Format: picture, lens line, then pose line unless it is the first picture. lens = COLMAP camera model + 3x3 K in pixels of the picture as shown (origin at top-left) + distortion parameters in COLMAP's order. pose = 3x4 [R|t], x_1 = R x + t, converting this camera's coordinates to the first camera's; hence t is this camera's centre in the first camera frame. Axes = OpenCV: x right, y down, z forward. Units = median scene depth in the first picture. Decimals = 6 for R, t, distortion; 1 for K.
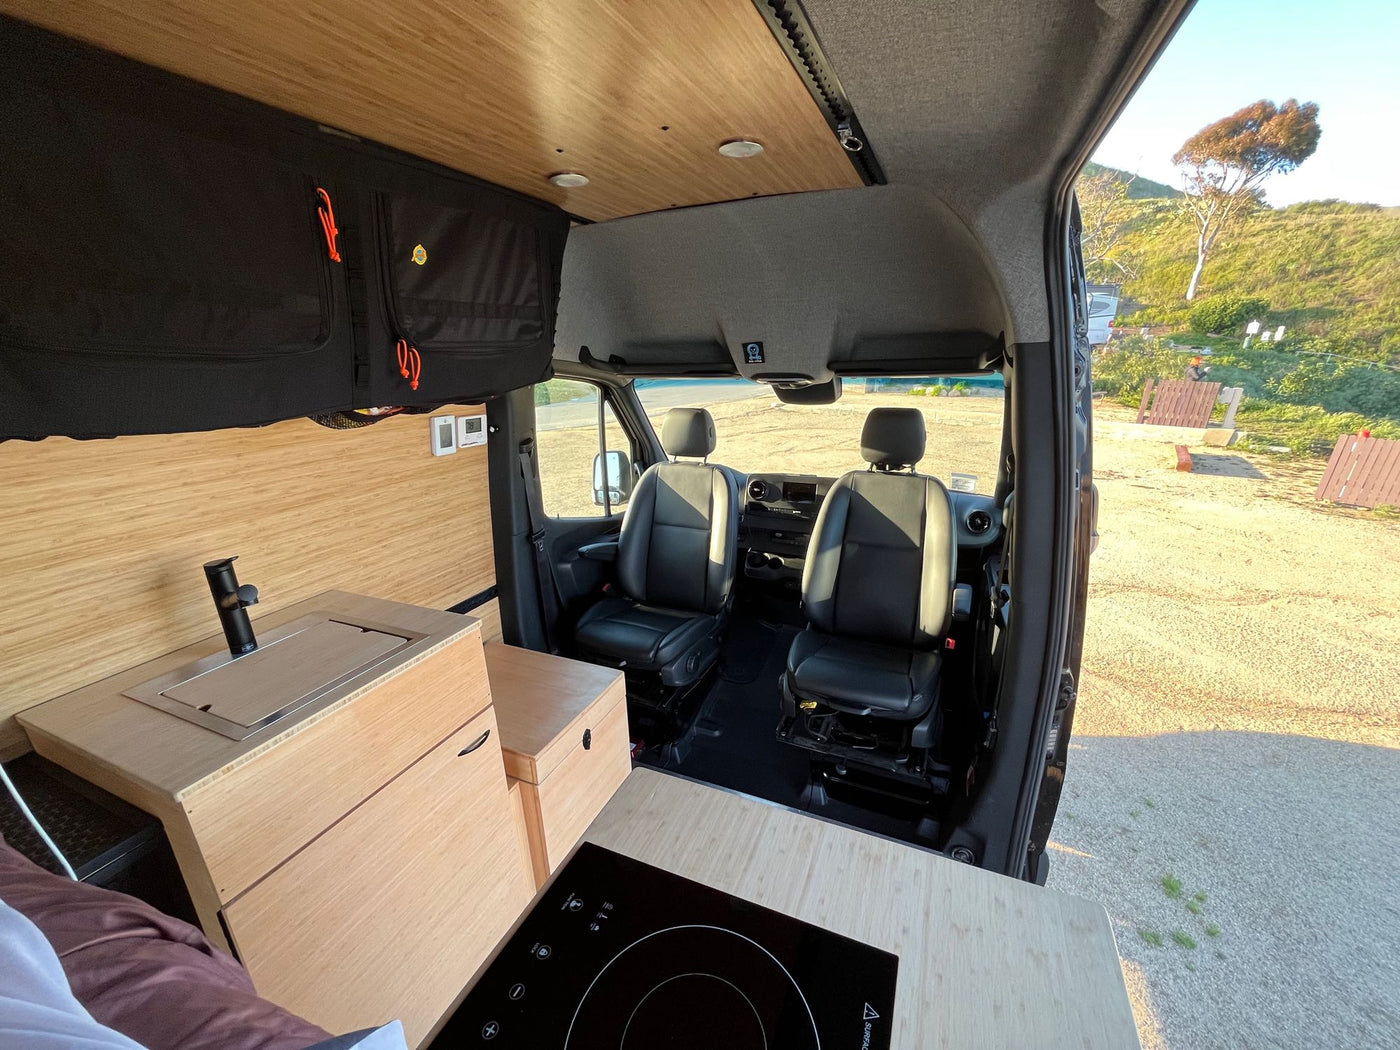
lens RADIAL K [[566.8, 0, 700.0], [0, 566.8, 525.0], [0, 0, 1]] dist [-0.001818, -0.000476]
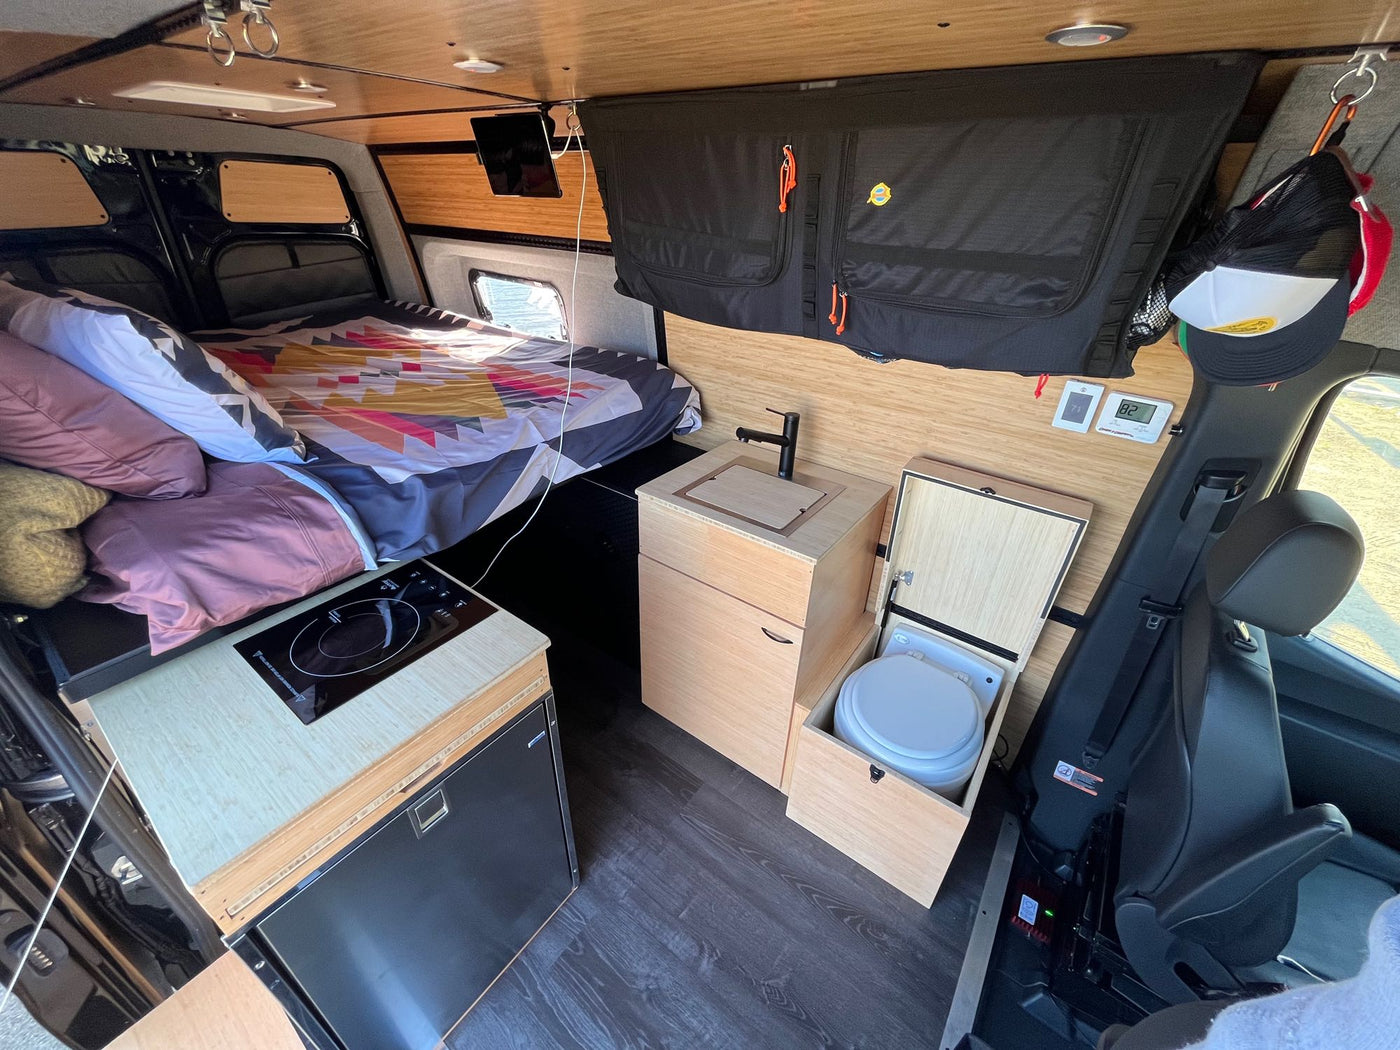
lens RADIAL K [[566.8, 0, 702.5], [0, 566.8, 516.1], [0, 0, 1]] dist [0.000867, -0.007050]
pose [[-0.216542, 0.503827, -0.836223, 0.383334], [-0.306720, 0.778065, 0.548213, -0.314385], [0.926840, 0.375197, -0.013950, 0.608589]]
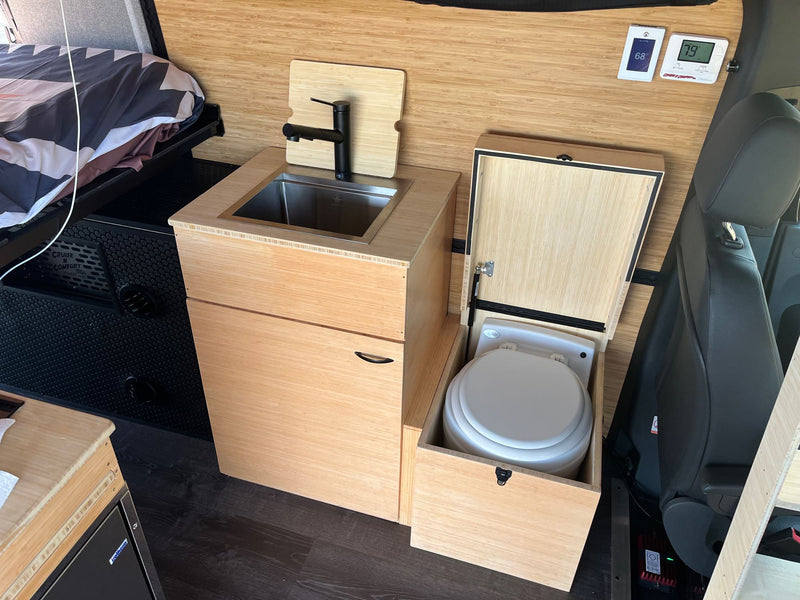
lens RADIAL K [[607.3, 0, 396.1], [0, 607.3, 296.5], [0, 0, 1]] dist [0.057141, -0.088650]
pose [[0.117471, 0.583181, -0.803804, 0.339320], [-0.312564, 0.789983, 0.527475, -0.234871], [0.942605, 0.189277, 0.275081, 0.554612]]
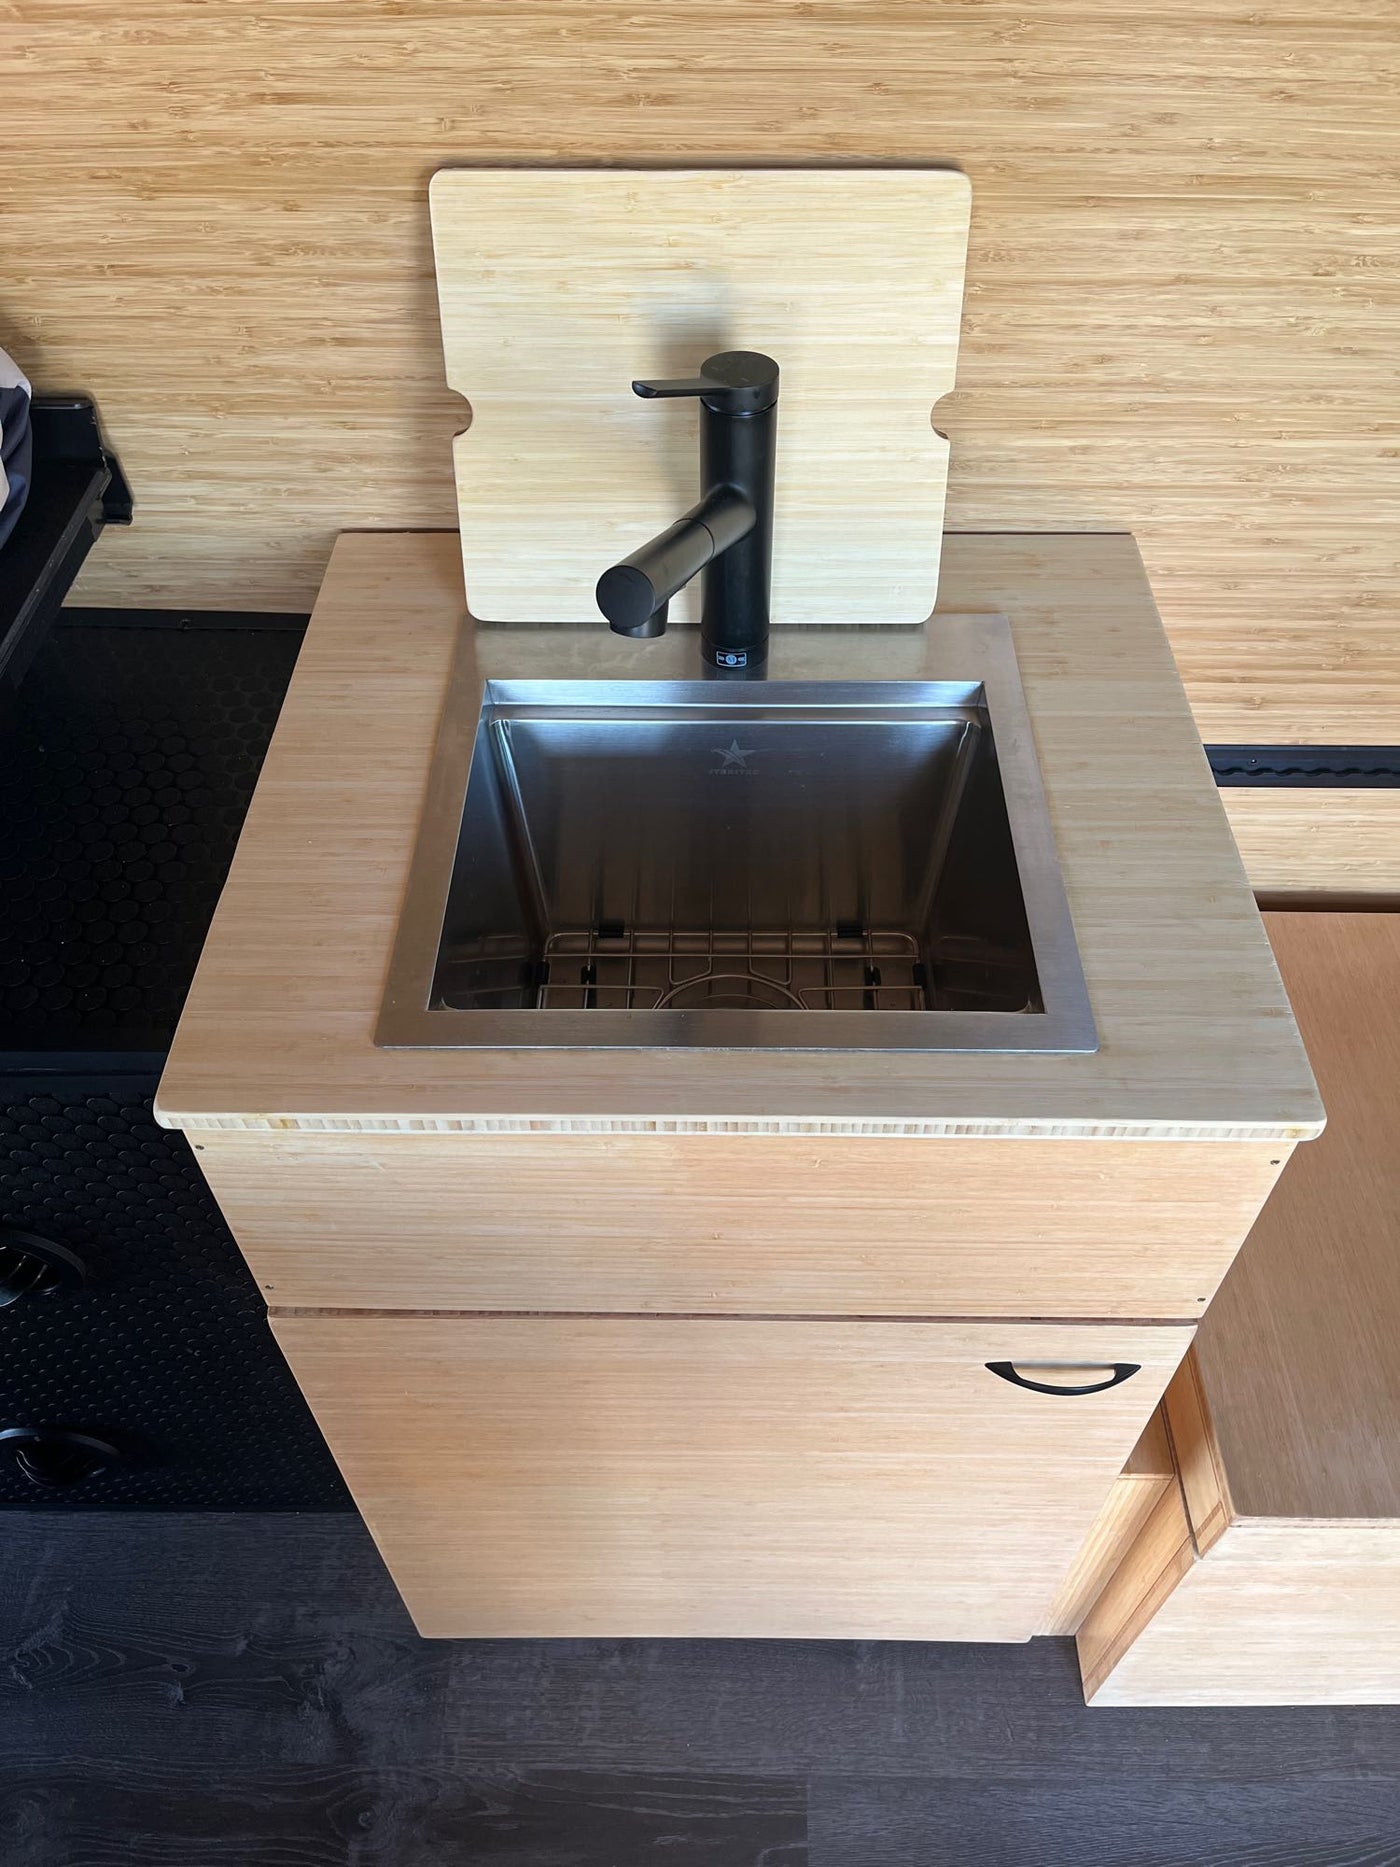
lens RADIAL K [[1417.3, 0, 705.1], [0, 1417.3, 923.6], [0, 0, 1]] dist [0.057141, -0.088650]
pose [[0.392999, 0.707531, -0.587325, -0.164619], [-0.278213, 0.700272, 0.657433, -0.137751], [0.876441, -0.094969, 0.472050, 0.418964]]
